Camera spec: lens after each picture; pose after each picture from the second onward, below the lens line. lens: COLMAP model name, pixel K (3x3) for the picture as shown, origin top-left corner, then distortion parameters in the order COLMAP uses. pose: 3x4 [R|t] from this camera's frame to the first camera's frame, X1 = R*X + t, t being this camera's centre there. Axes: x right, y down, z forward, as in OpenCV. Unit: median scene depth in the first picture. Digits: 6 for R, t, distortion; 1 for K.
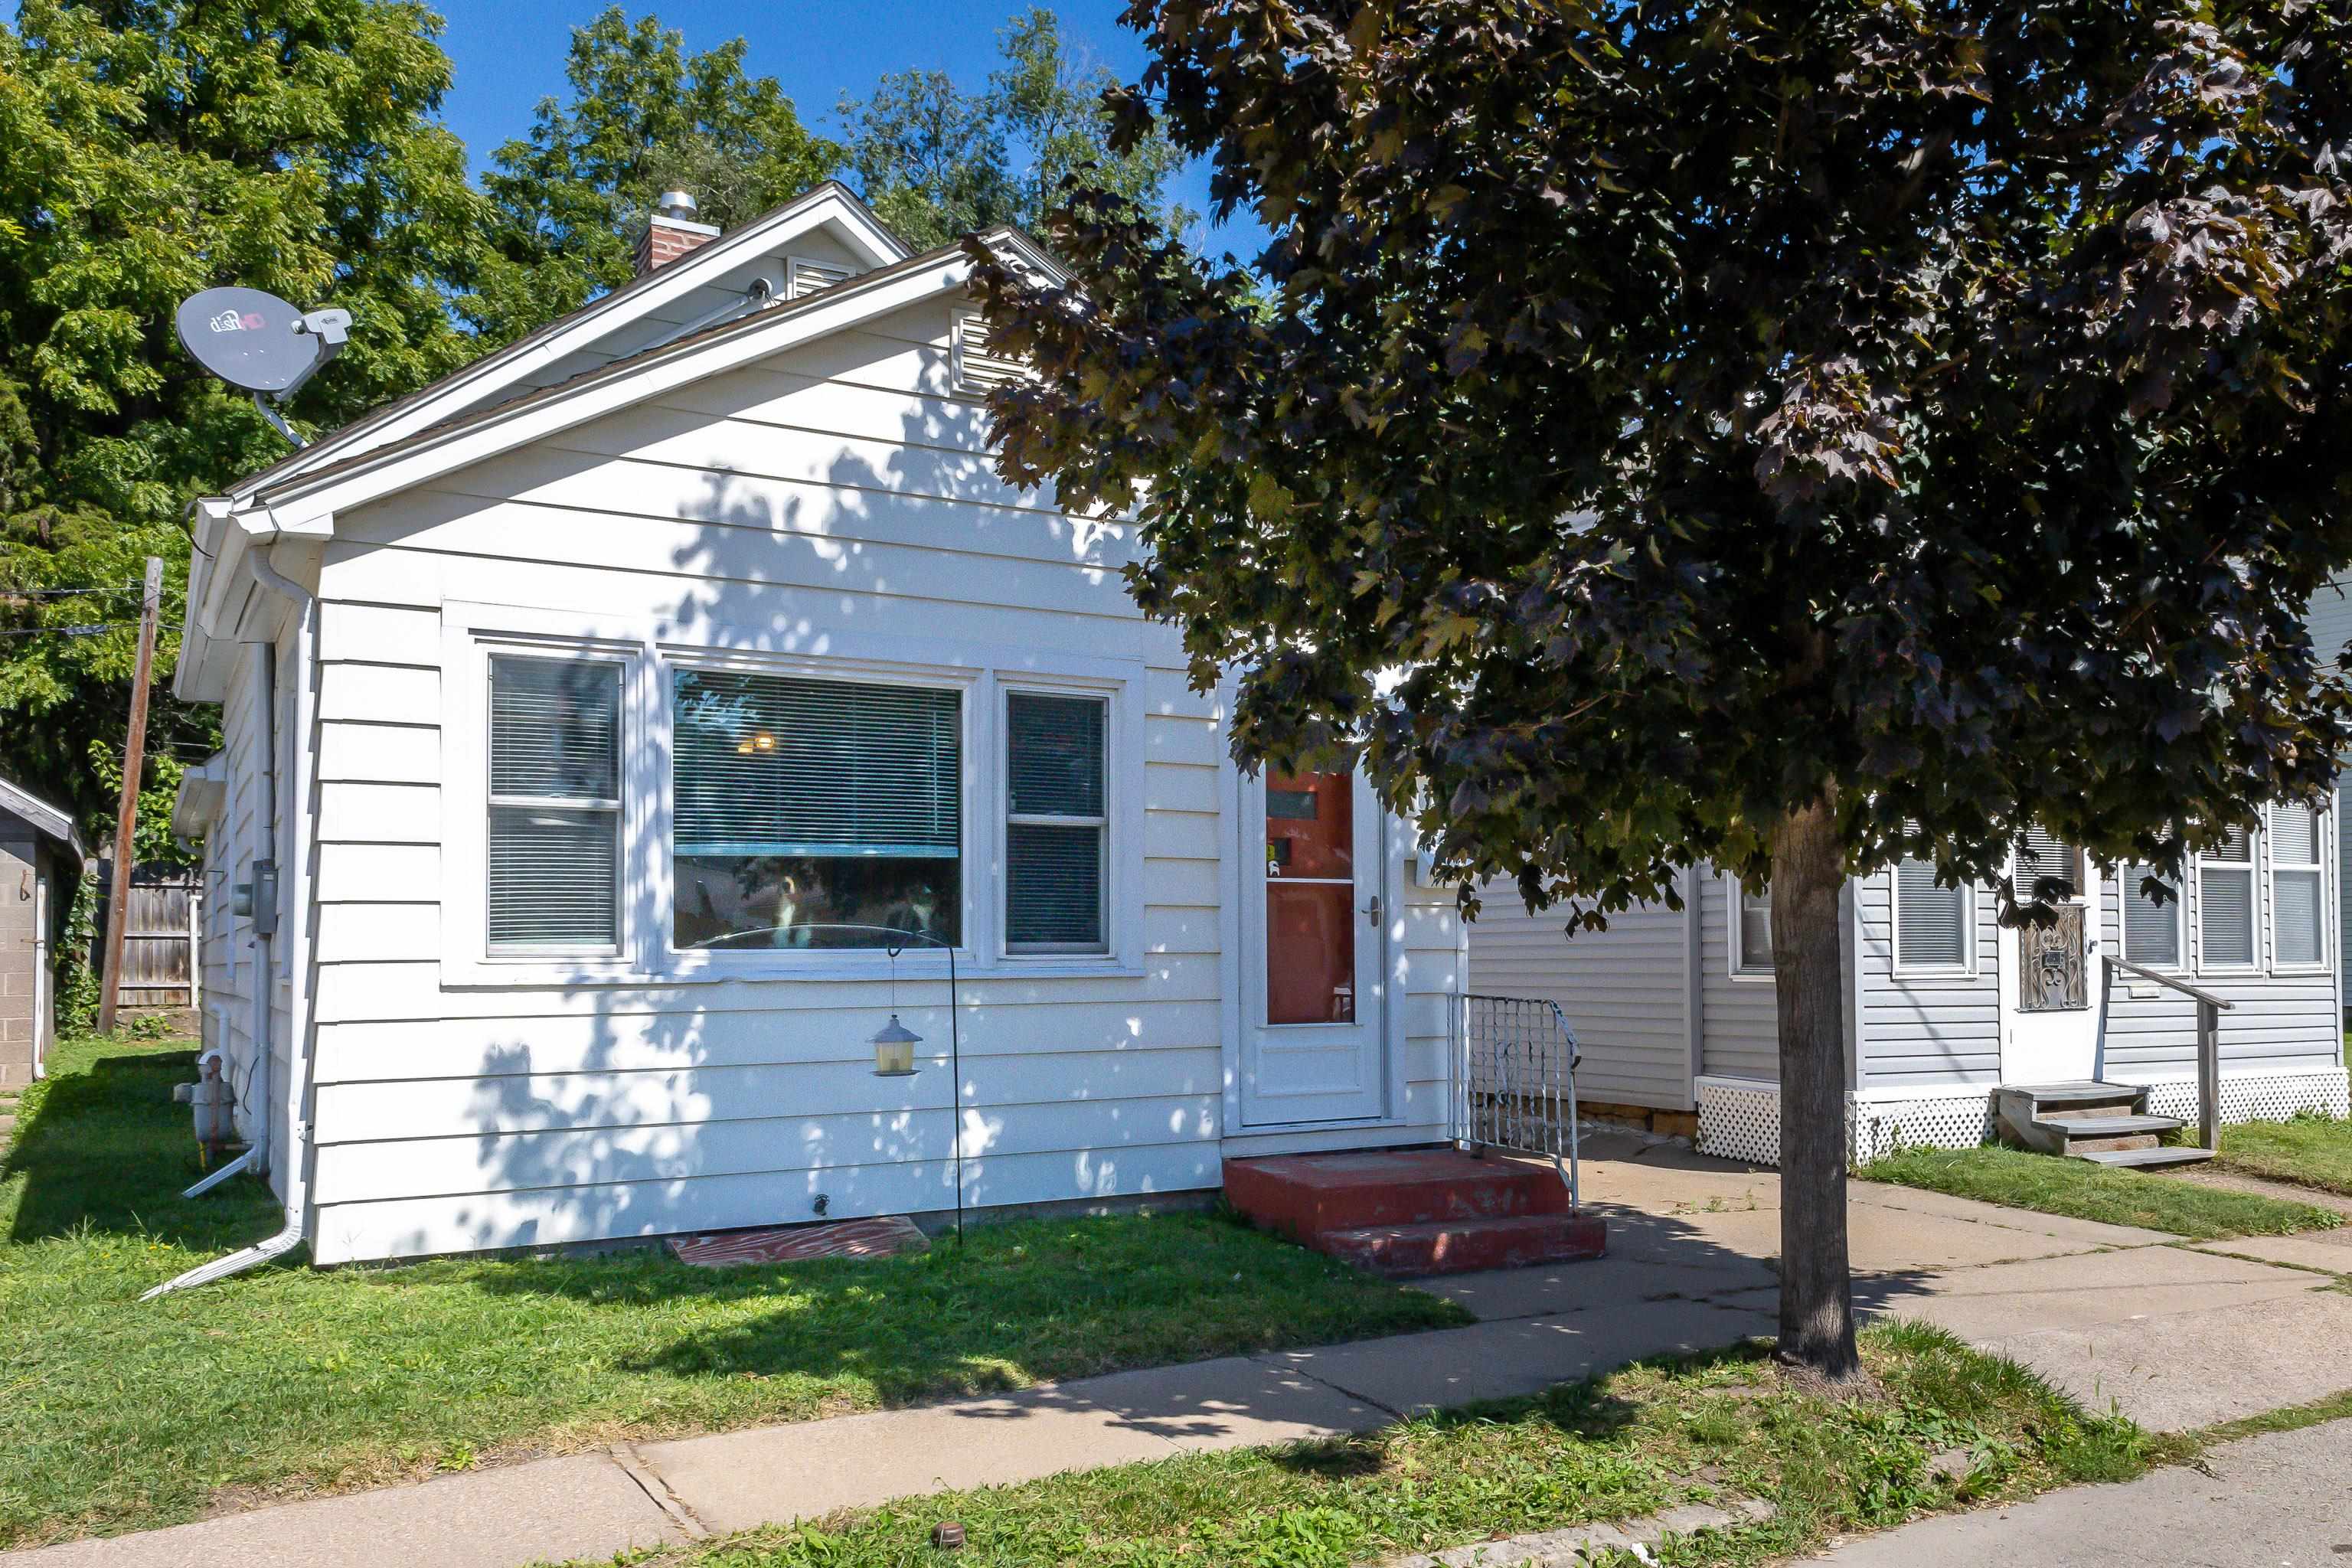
lens RADIAL K [[1664.3, 0, 1120.9], [0, 1664.3, 848.7], [0, 0, 1]] dist [0.001867, 0.014294]
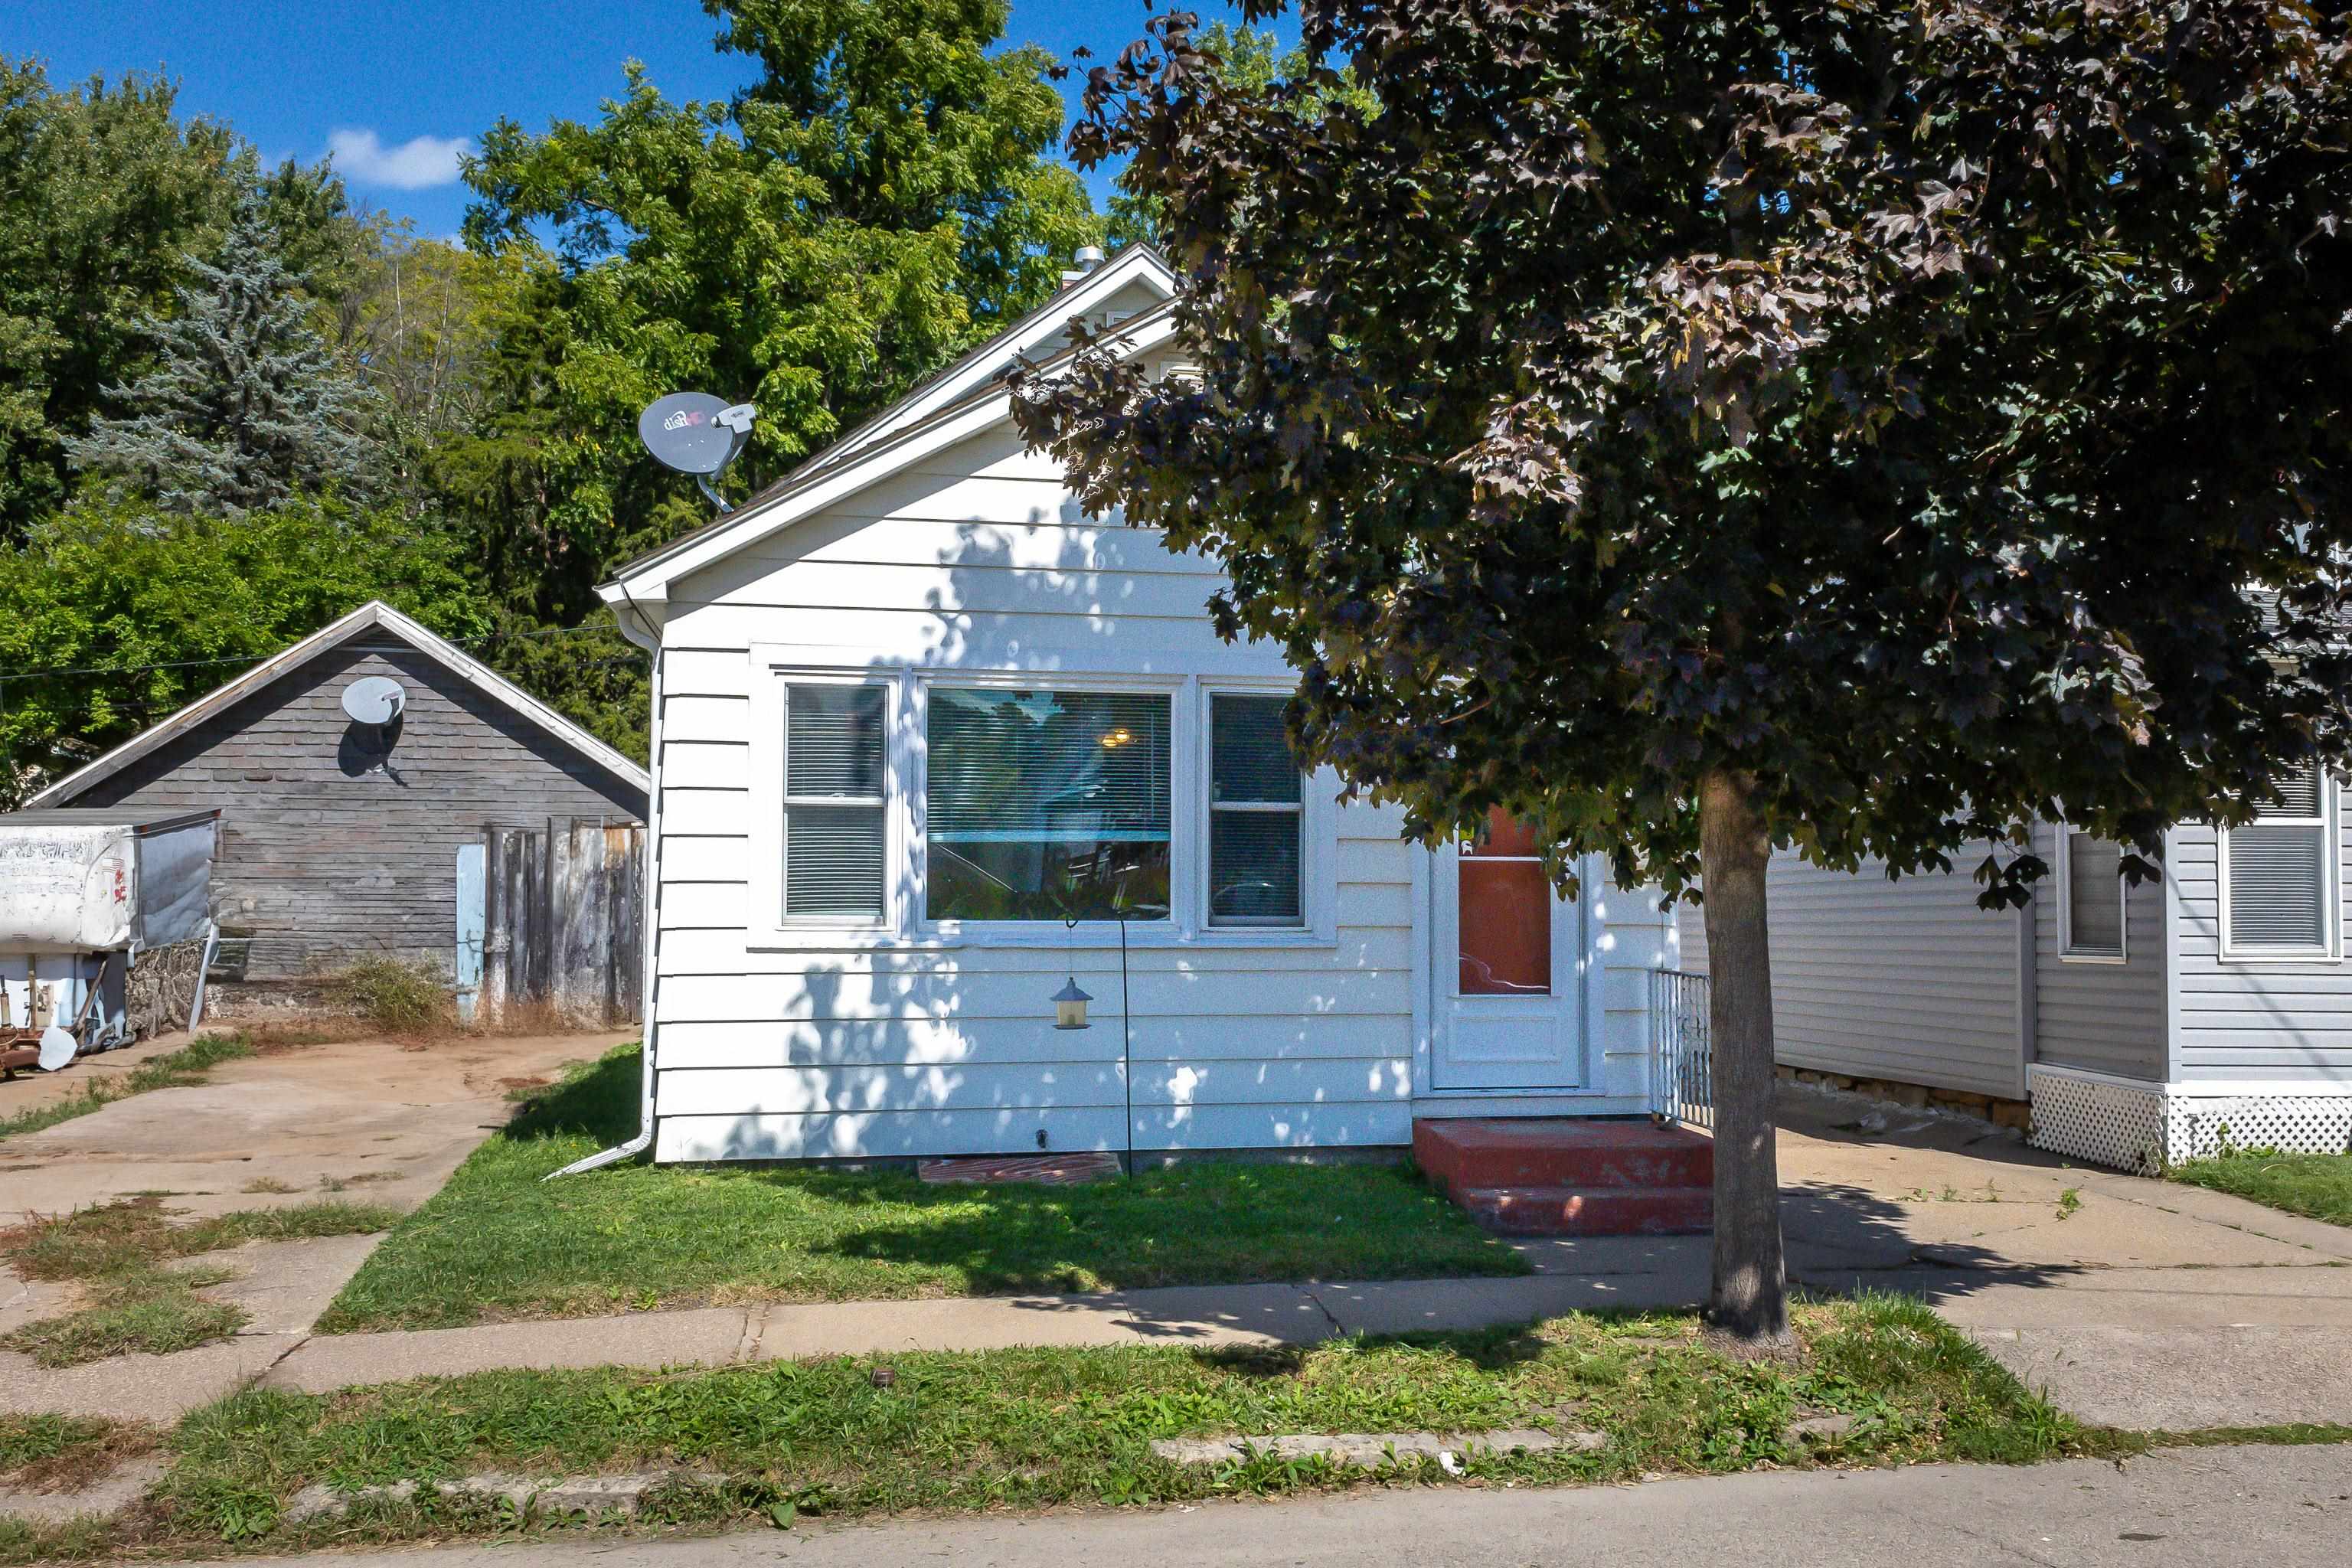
lens RADIAL K [[1686.1, 0, 1170.8], [0, 1686.1, 802.6], [0, 0, 1]] dist [0.038376, -0.020101]
pose [[0.936528, -0.018564, -0.350101, 0.335819], [0.015489, 0.999813, -0.011582, -0.008320], [0.350251, 0.005424, 0.936640, -0.090166]]
